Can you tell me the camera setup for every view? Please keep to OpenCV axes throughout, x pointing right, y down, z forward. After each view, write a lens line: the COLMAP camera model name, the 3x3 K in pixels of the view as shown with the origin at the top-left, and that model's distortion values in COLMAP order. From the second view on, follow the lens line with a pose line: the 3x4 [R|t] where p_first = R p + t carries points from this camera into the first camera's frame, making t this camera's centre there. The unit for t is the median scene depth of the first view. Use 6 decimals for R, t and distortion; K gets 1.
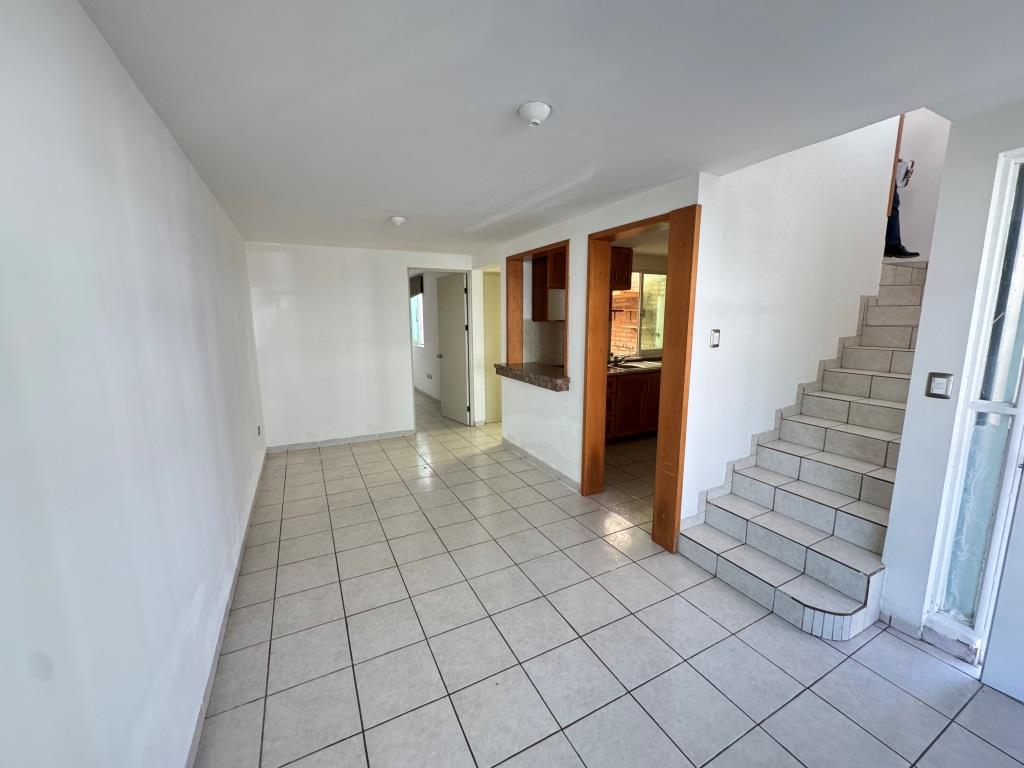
lens RADIAL K [[409.3, 0, 511.6], [0, 409.3, 382.7], [0, 0, 1]] dist [-0.001024, 0.000425]
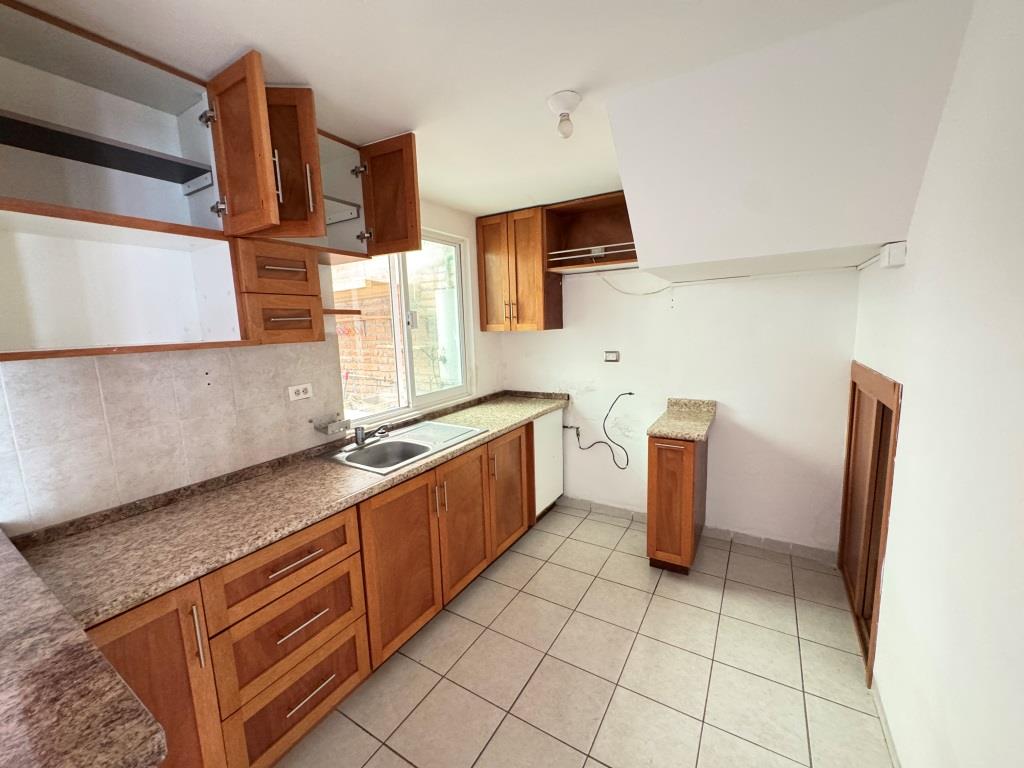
lens RADIAL K [[409.3, 0, 511.6], [0, 409.3, 382.7], [0, 0, 1]] dist [-0.001024, 0.000425]
pose [[0.856350, -0.095737, 0.507444, 0.172153], [0.110726, 0.993851, 0.000646, -0.084937], [-0.504386, 0.055634, 0.861684, 0.535998]]
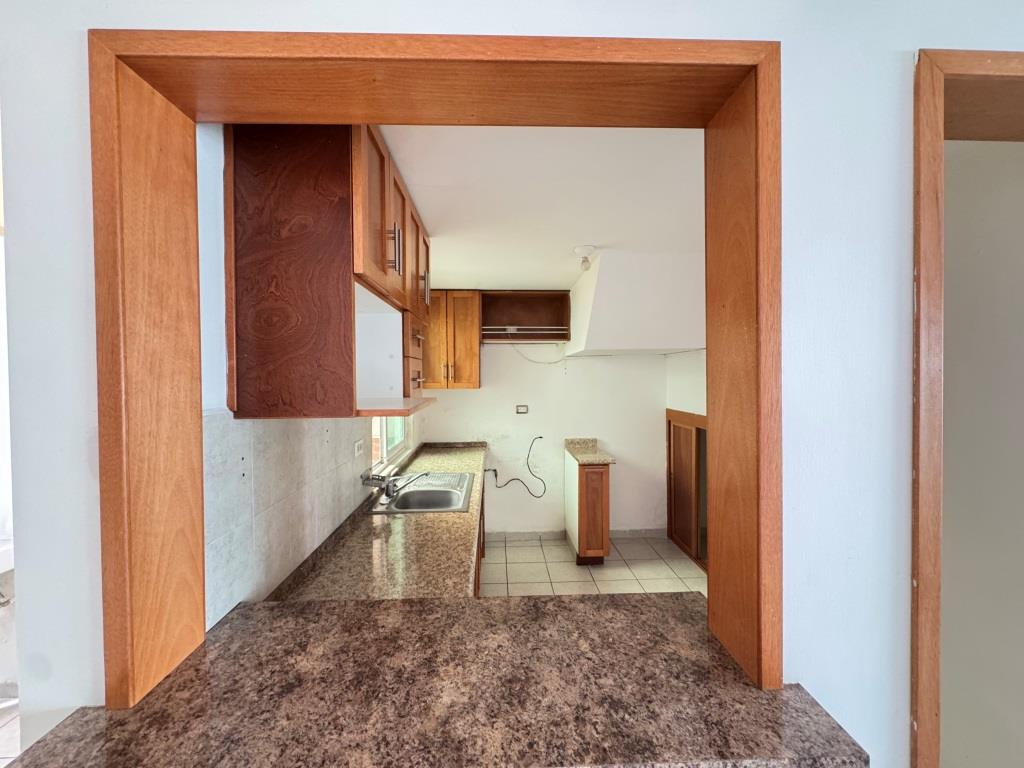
lens RADIAL K [[410.4, 0, 511.1], [0, 410.4, 383.0], [0, 0, 1]] dist [-0.000470, 0.000060]
pose [[0.427306, -0.014437, 0.903992, -0.069991], [0.150087, 0.987132, -0.055180, -0.112719], [-0.891562, 0.159256, 0.423974, 0.647598]]
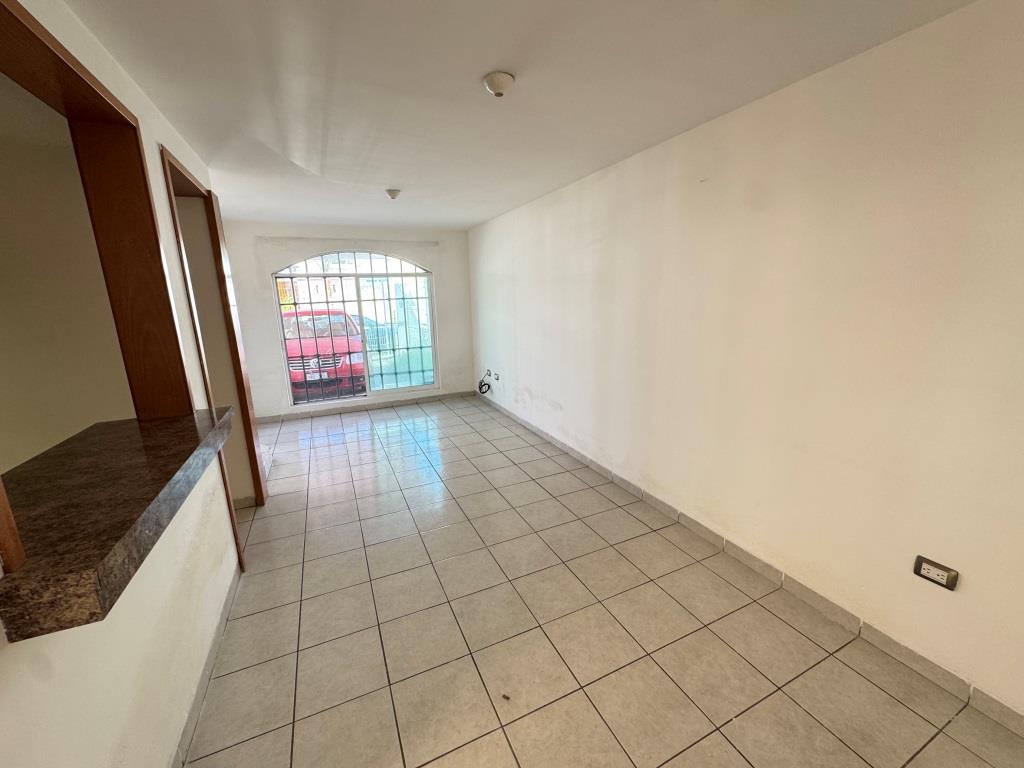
lens RADIAL K [[409.3, 0, 511.6], [0, 409.3, 382.7], [0, 0, 1]] dist [-0.001024, 0.000425]
pose [[-0.998457, 0.020189, 0.051722, -0.182070], [0.037716, 0.930252, 0.364977, -0.139772], [-0.040747, 0.366364, -0.929579, 0.925723]]
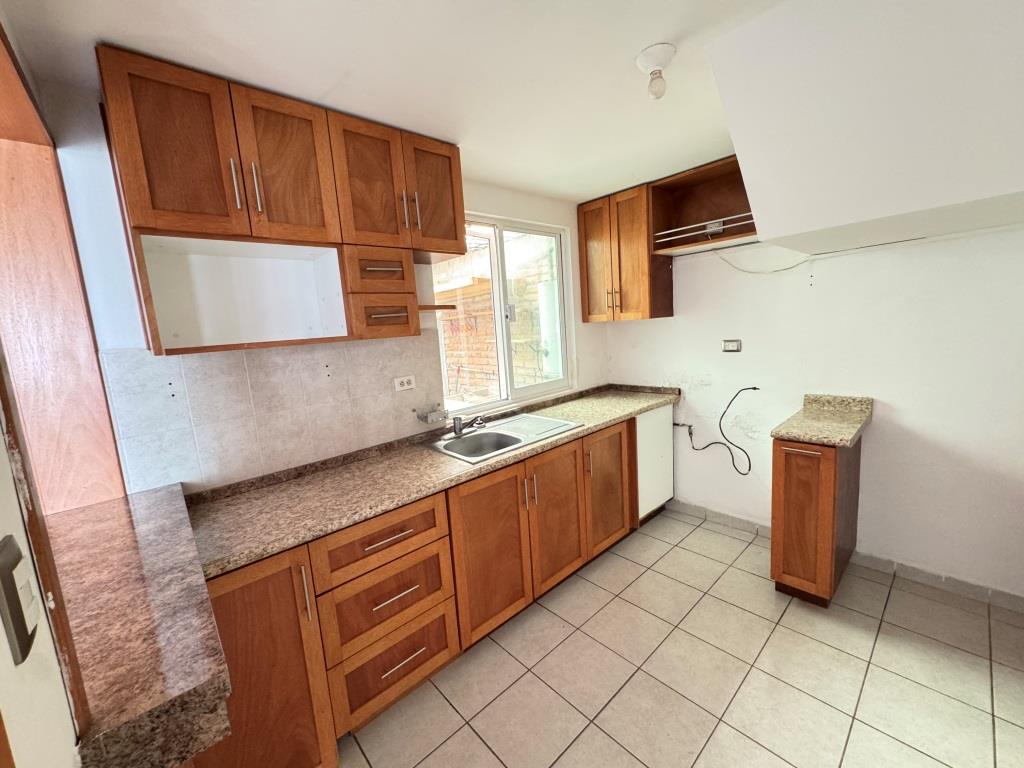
lens RADIAL K [[409.3, 0, 511.6], [0, 409.3, 382.7], [0, 0, 1]] dist [-0.001024, 0.000425]
pose [[0.965529, -0.097171, 0.241480, 0.198144], [0.104654, 0.994340, -0.018329, -0.080045], [-0.238332, 0.042969, 0.970233, 0.536160]]
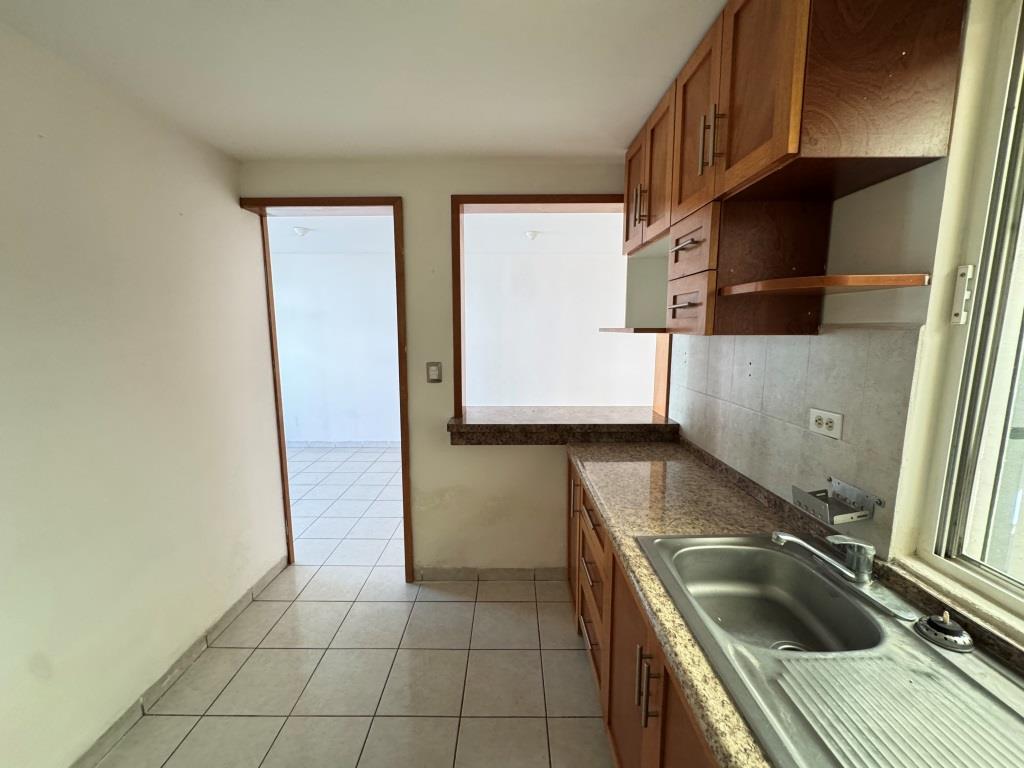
lens RADIAL K [[409.3, 0, 511.6], [0, 409.3, 382.7], [0, 0, 1]] dist [-0.001024, 0.000425]
pose [[-0.461070, 0.125837, -0.878396, 0.442497], [-0.139680, 0.967261, 0.211885, -0.137505], [0.876301, 0.220388, -0.428398, 0.871353]]
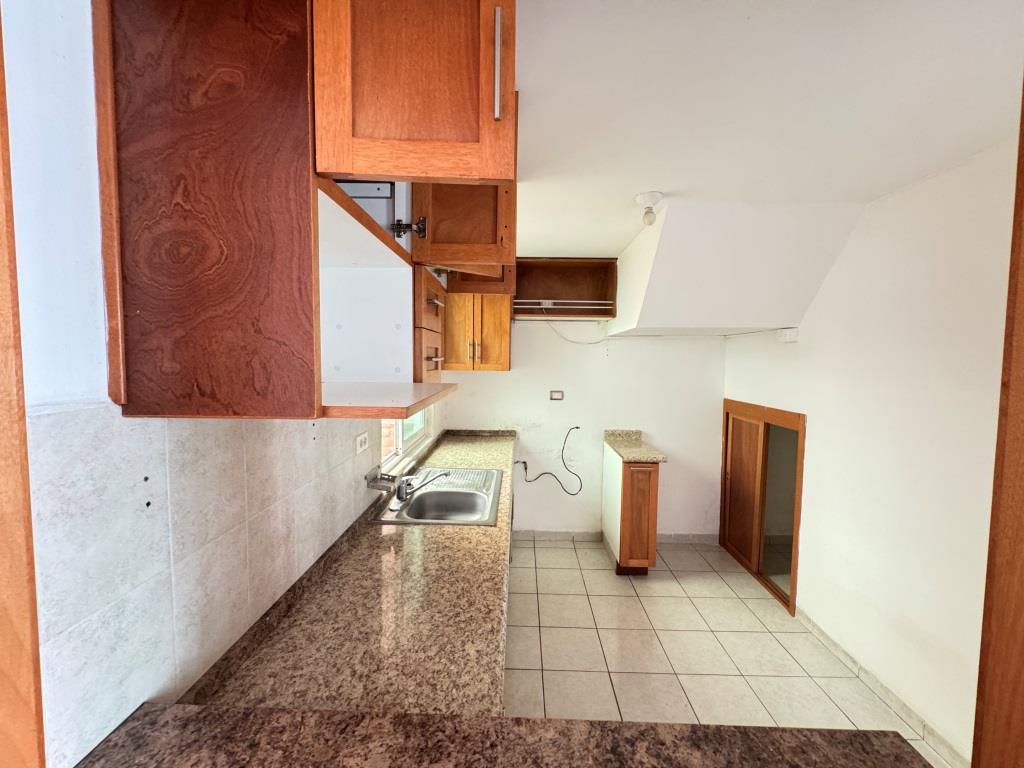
lens RADIAL K [[409.3, 0, 511.6], [0, 409.3, 382.7], [0, 0, 1]] dist [-0.001024, 0.000425]
pose [[0.482205, -0.043983, 0.874954, -0.003080], [0.127148, 0.991678, -0.020224, -0.119122], [-0.866783, 0.121001, 0.483784, 0.692021]]
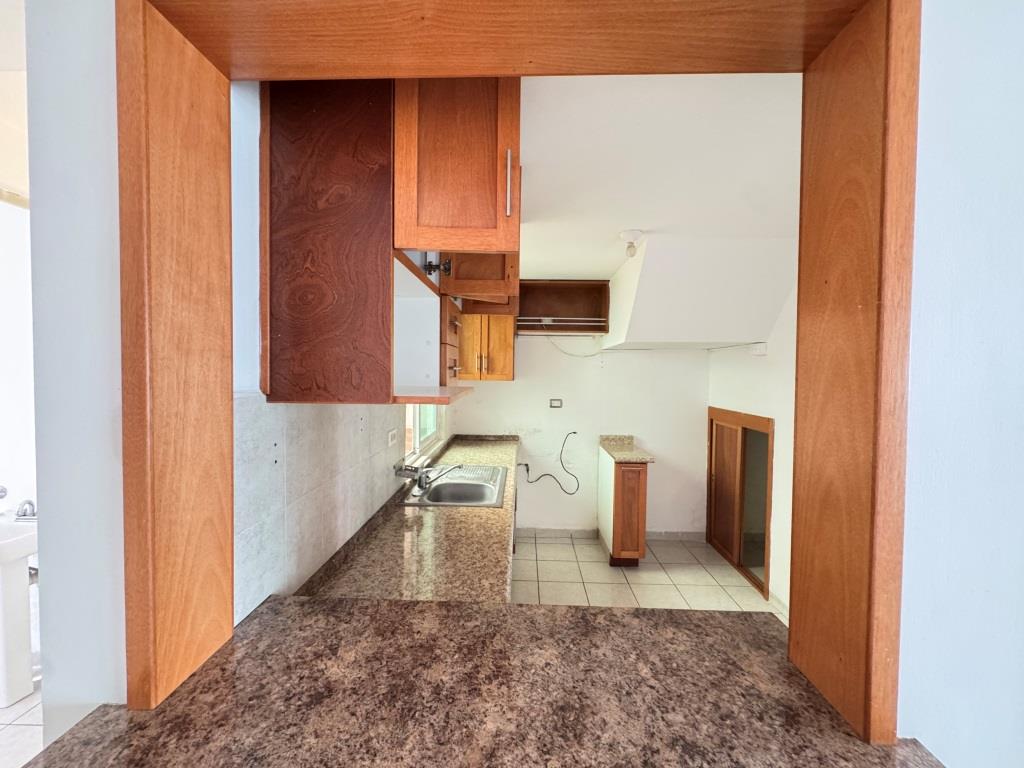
lens RADIAL K [[409.3, 0, 511.6], [0, 409.3, 382.7], [0, 0, 1]] dist [-0.001024, 0.000425]
pose [[0.487817, -0.015732, 0.872804, -0.057609], [0.125030, 0.990788, -0.052022, -0.111925], [-0.863945, 0.134504, 0.485291, 0.664064]]
